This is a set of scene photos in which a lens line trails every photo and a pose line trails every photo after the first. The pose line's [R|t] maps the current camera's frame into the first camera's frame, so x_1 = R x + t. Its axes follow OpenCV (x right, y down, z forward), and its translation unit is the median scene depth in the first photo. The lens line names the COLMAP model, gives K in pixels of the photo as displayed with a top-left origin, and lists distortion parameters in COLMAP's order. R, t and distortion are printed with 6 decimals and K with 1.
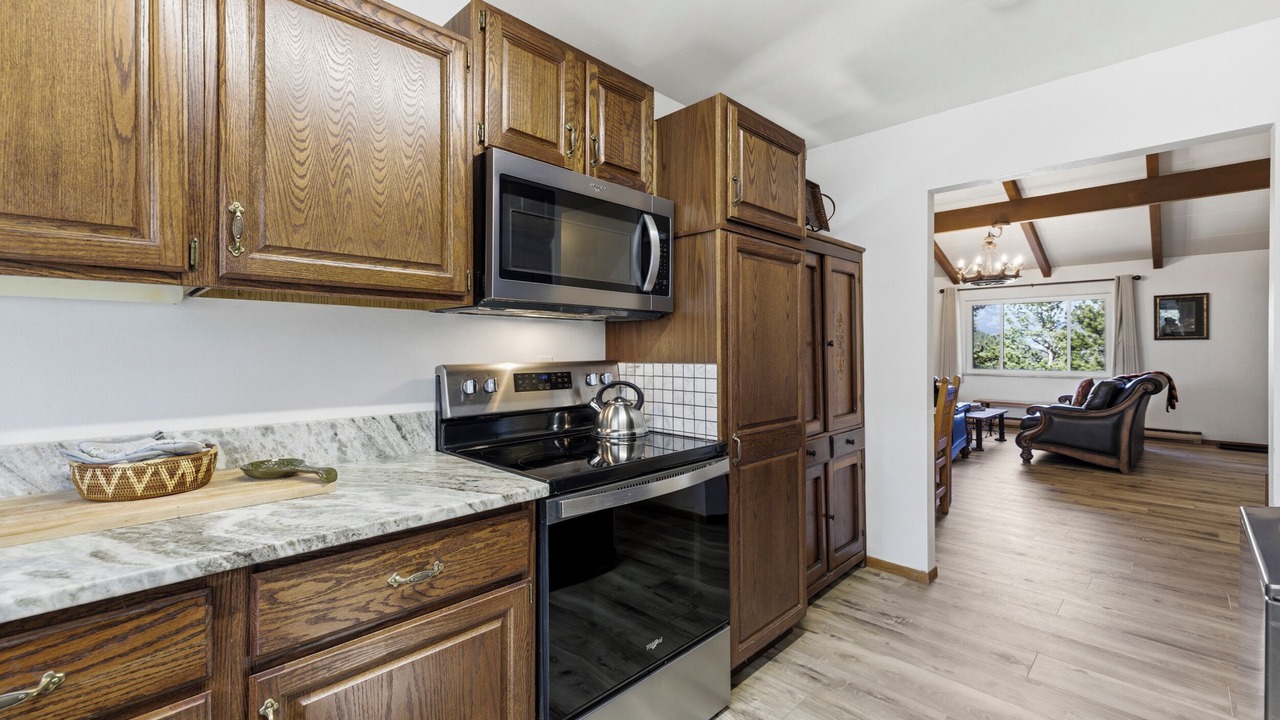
lens RADIAL K [[534.9, 0, 636.7], [0, 534.9, 343.9], [0, 0, 1]] dist [-0.000369, -0.000032]
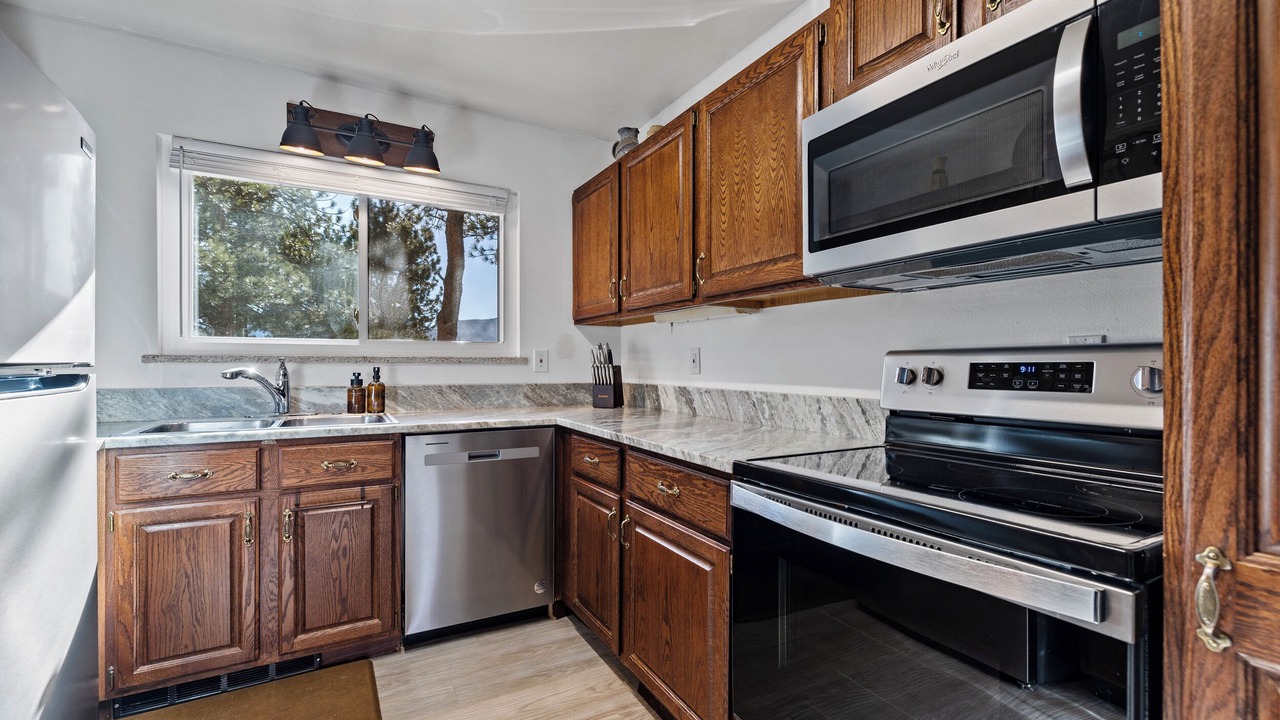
lens RADIAL K [[532.9, 0, 634.0], [0, 532.9, 356.4], [0, 0, 1]] dist [-0.001026, -0.000161]
pose [[-0.271746, -0.012234, -0.962291, 0.704992], [0.006006, 0.999878, -0.014407, 0.067529], [0.962350, -0.009695, -0.271639, 0.924372]]
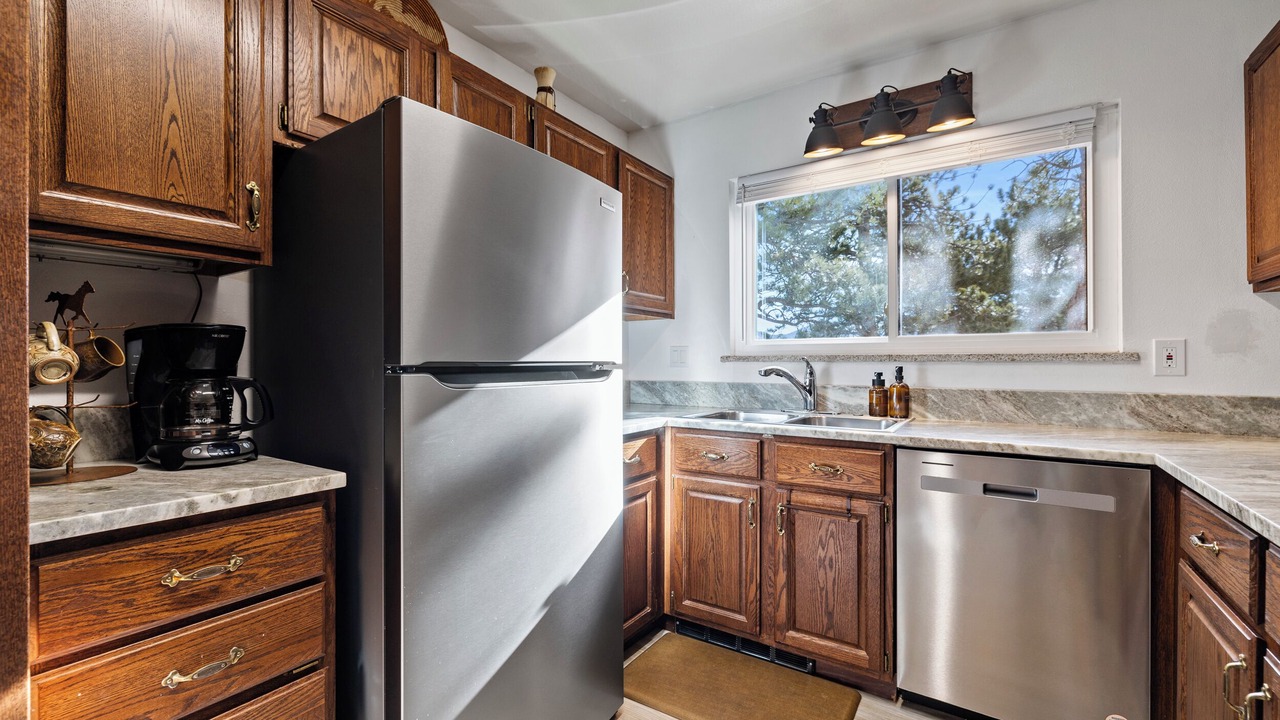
lens RADIAL K [[530.3, 0, 643.8], [0, 530.3, 358.2], [0, 0, 1]] dist [-0.004553, -0.000270]
pose [[-0.979317, -0.000862, -0.202330, 0.318954], [0.002604, 0.999854, -0.016864, 0.072371], [0.202315, -0.017042, -0.979172, 0.992024]]
